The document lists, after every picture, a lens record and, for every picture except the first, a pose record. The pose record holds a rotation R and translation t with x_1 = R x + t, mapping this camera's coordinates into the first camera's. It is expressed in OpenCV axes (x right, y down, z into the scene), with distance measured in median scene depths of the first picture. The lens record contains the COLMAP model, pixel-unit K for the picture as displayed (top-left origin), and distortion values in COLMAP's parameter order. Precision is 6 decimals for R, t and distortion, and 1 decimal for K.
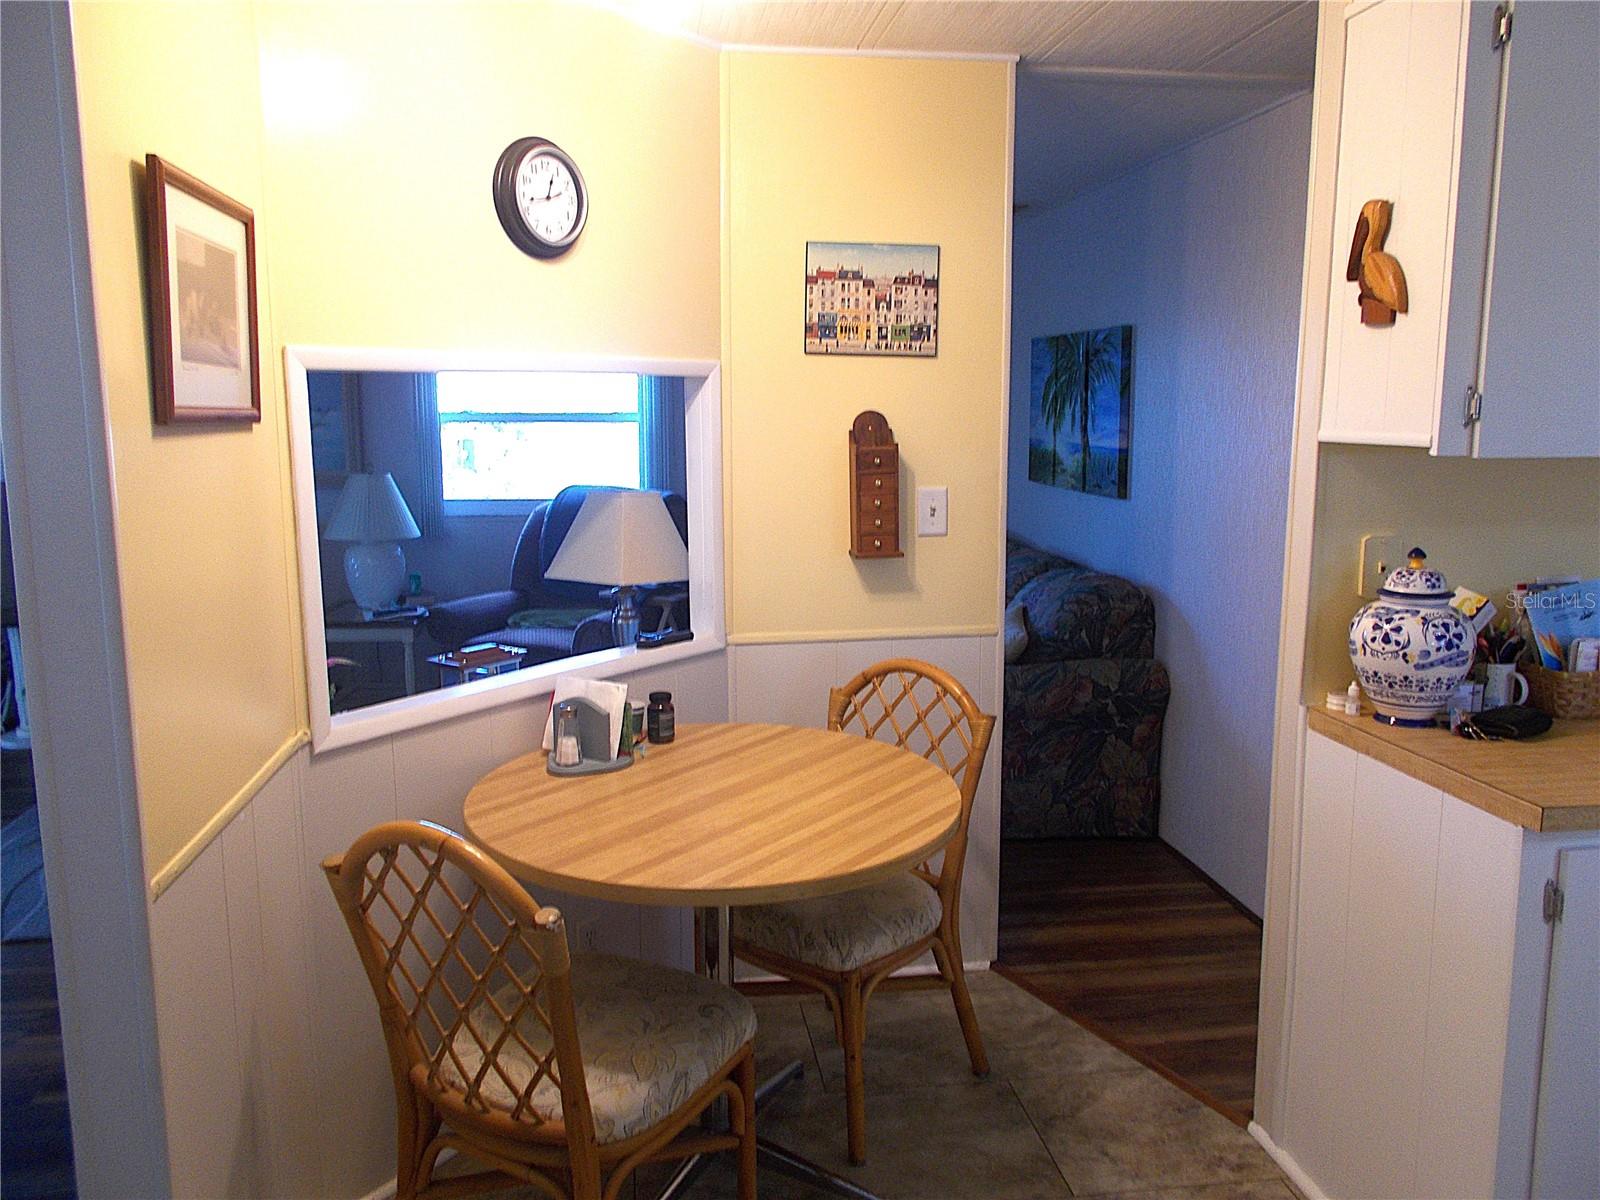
lens RADIAL K [[1210.9, 0, 800.0], [0, 1210.9, 600.0], [0, 0, 1]] dist [-0.035530, -0.003410]
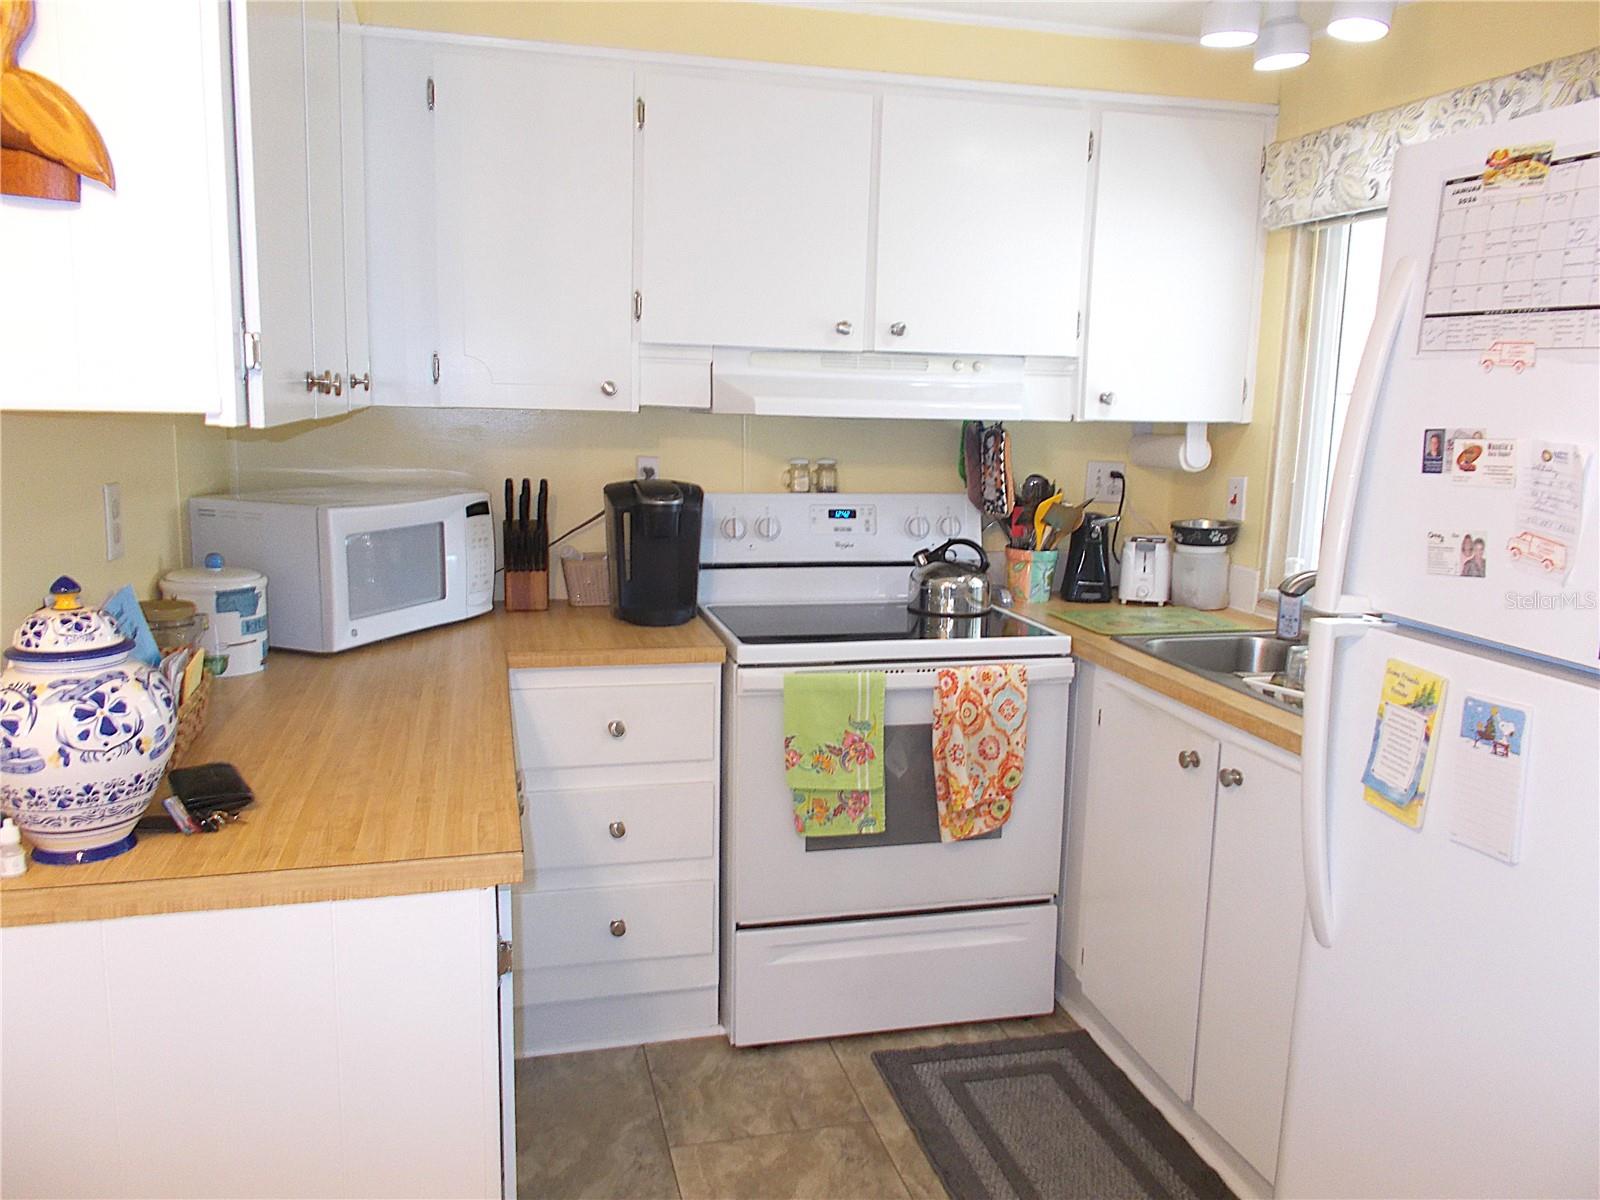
lens RADIAL K [[1227.9, 0, 803.3], [0, 1227.9, 601.1], [0, 0, 1]] dist [0.019832, -0.021316]
pose [[-0.105661, -0.171550, 0.979493, -0.155681], [0.132907, 0.973733, 0.184878, -0.099035], [-0.985480, 0.149716, -0.080085, 0.680188]]
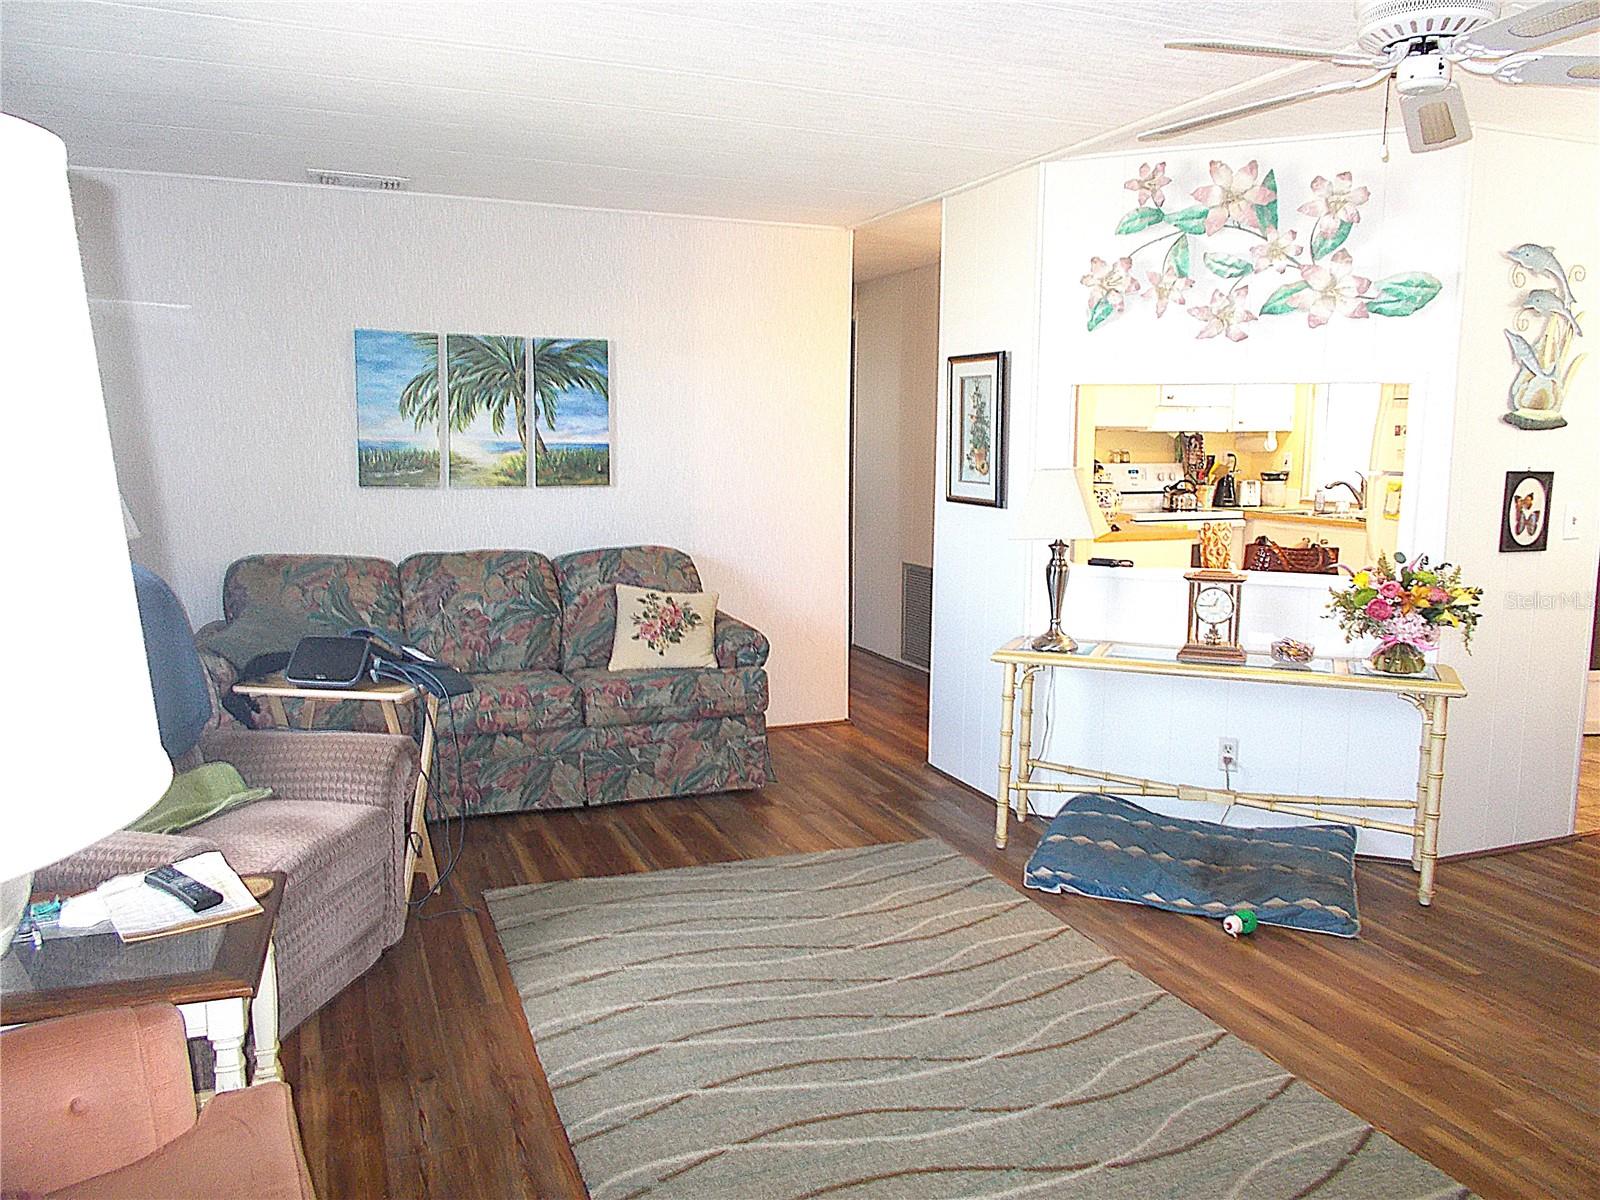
lens RADIAL K [[1227.9, 0, 803.3], [0, 1227.9, 601.1], [0, 0, 1]] dist [0.019832, -0.021316]
pose [[-0.234854, -0.136695, 0.962371, -1.985314], [0.147847, 0.973520, 0.174359, -0.323766], [-0.960721, 0.183232, -0.208425, 2.255503]]
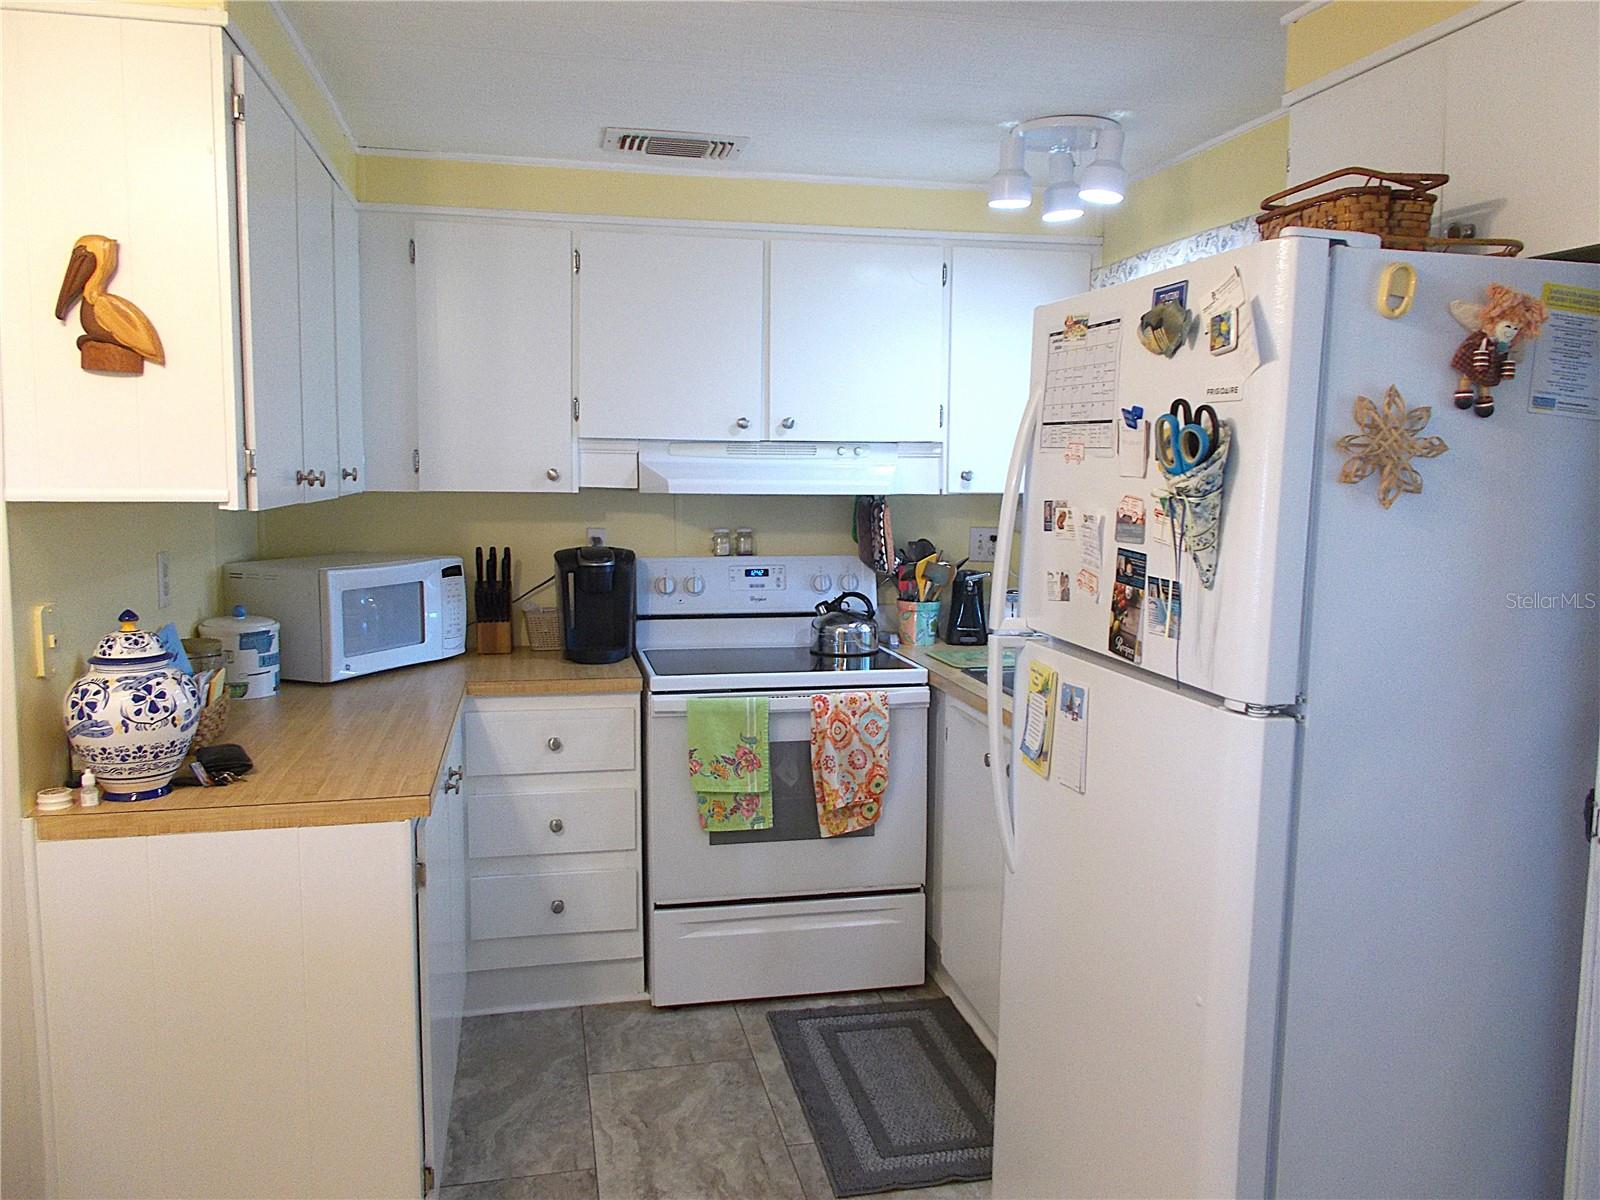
lens RADIAL K [[1235.0, 0, 802.5], [0, 1235.0, 605.9], [0, 0, 1]] dist [0.006631, -0.000269]
pose [[-0.065984, -0.117505, 0.990878, -0.488461], [0.148418, 0.980840, 0.126198, -0.091406], [-0.986721, 0.155391, -0.047280, 0.525286]]
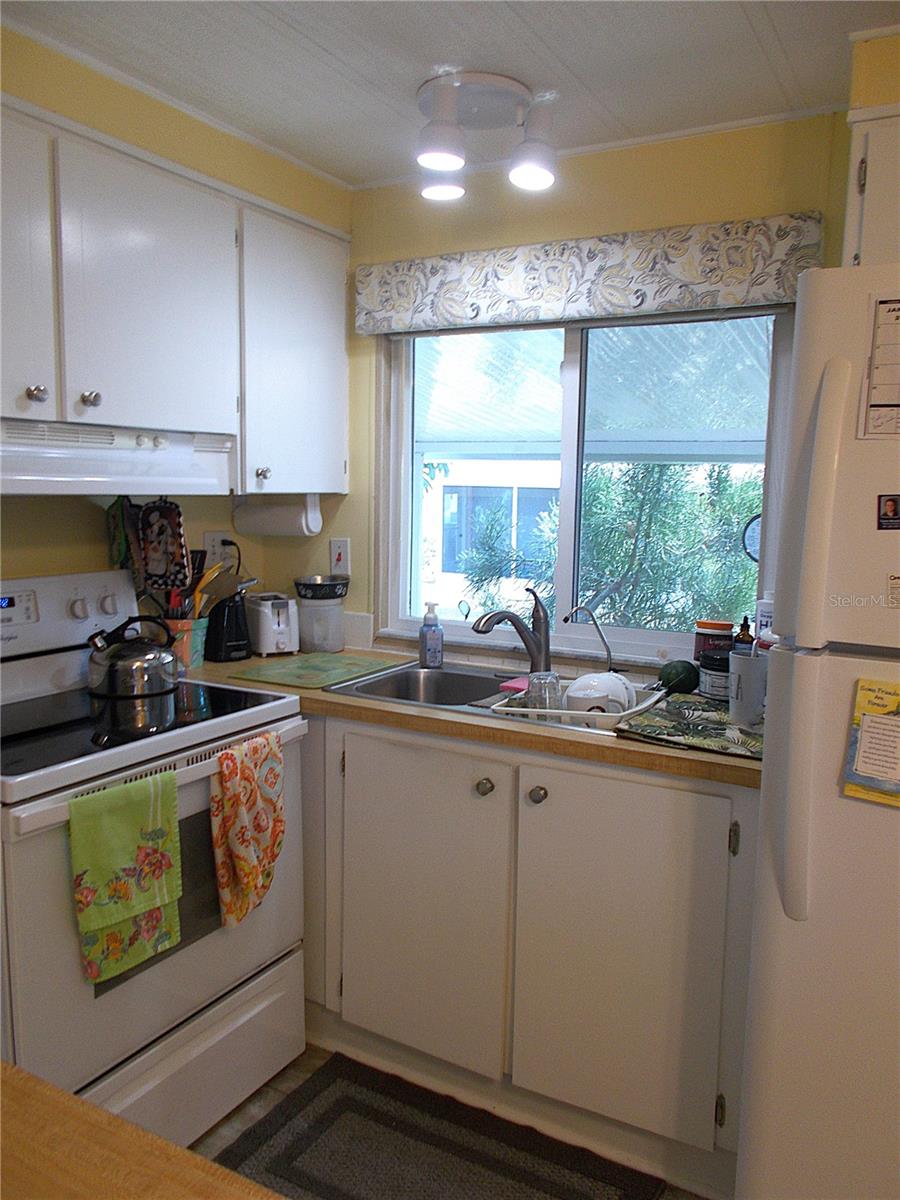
lens RADIAL K [[920.9, 0, 450.0], [0, 920.9, 600.0], [0, 0, 1]] dist [0.019832, -0.021316]
pose [[-0.789432, -0.090401, 0.607145, 0.327417], [0.077895, 0.966347, 0.245165, -0.130312], [-0.608876, 0.240835, -0.755824, 0.959301]]
